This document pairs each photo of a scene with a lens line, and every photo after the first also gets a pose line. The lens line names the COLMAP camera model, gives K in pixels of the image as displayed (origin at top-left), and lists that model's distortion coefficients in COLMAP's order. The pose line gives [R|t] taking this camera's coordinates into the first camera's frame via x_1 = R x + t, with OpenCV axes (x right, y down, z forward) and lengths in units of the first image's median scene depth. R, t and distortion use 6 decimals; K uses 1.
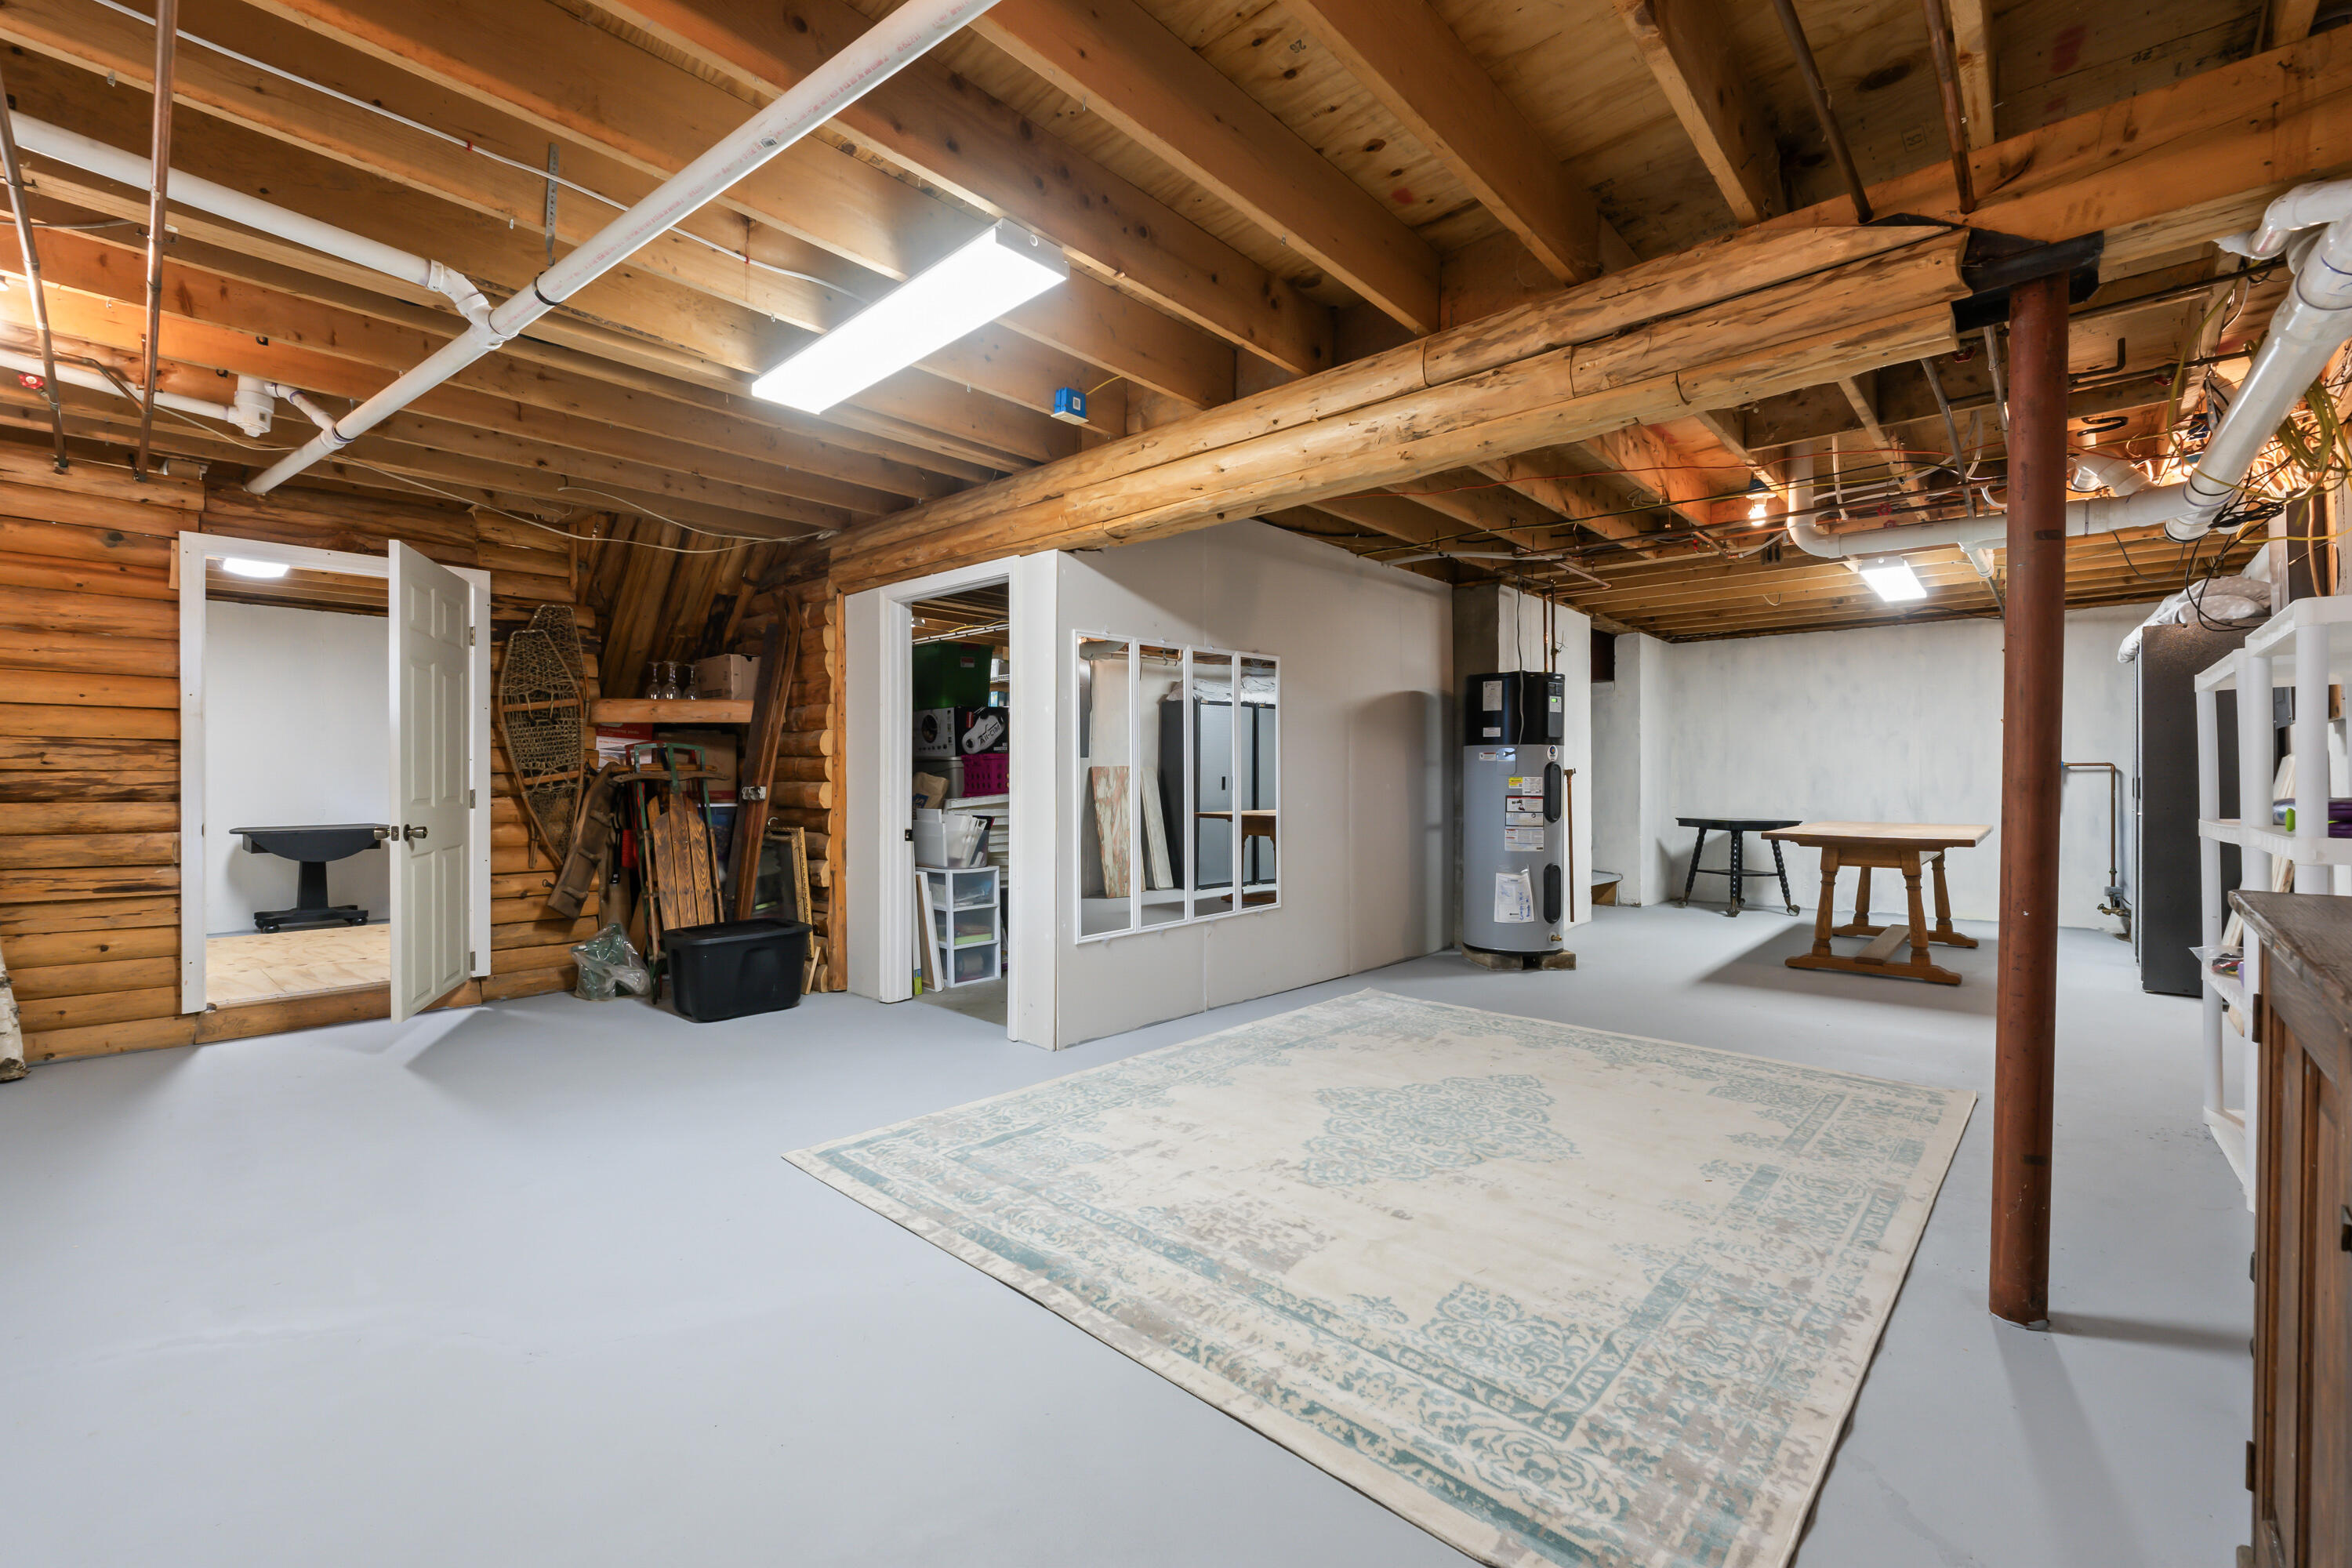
lens RADIAL K [[978.9, 0, 1169.9], [0, 978.9, 785.4], [0, 0, 1]] dist [-0.010142, 0.000919]
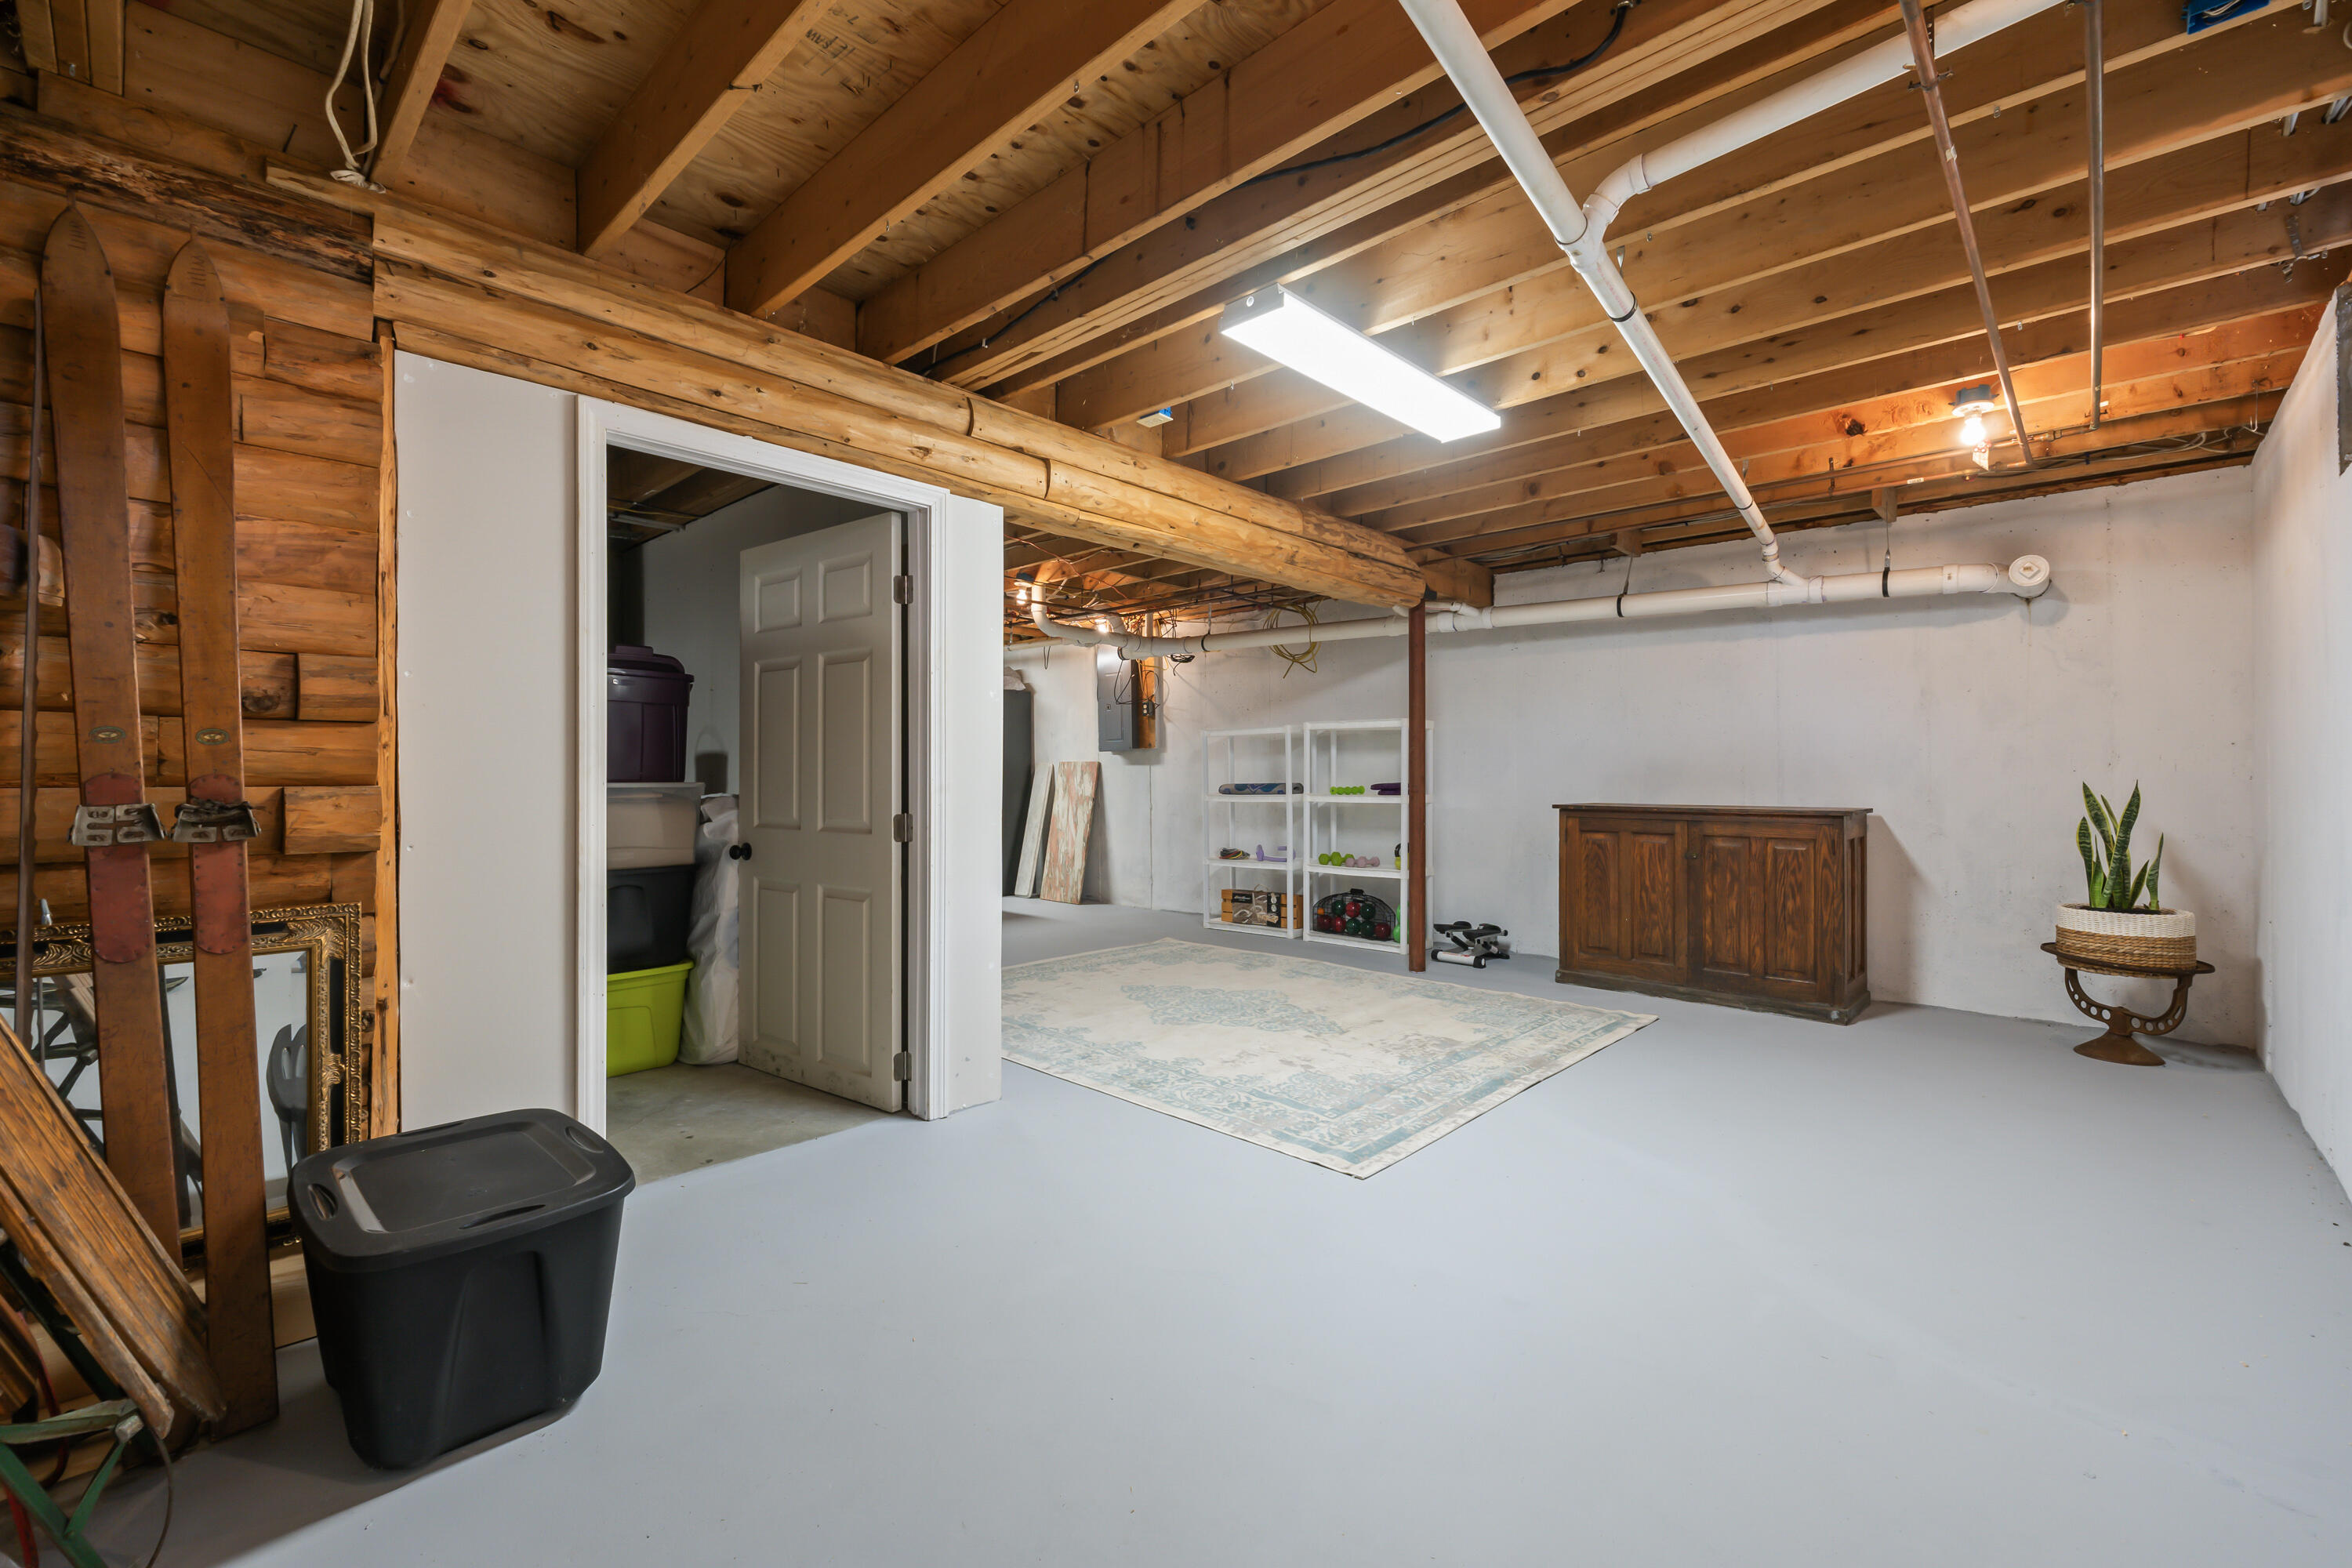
lens RADIAL K [[978.9, 0, 1170.9], [0, 978.9, 773.9], [0, 0, 1]] dist [-0.010142, 0.000919]
pose [[0.009701, -0.001856, 0.999951, -1.394544], [0.004323, 0.999989, 0.001814, -0.014703], [-0.999944, 0.004306, 0.009709, 1.220268]]
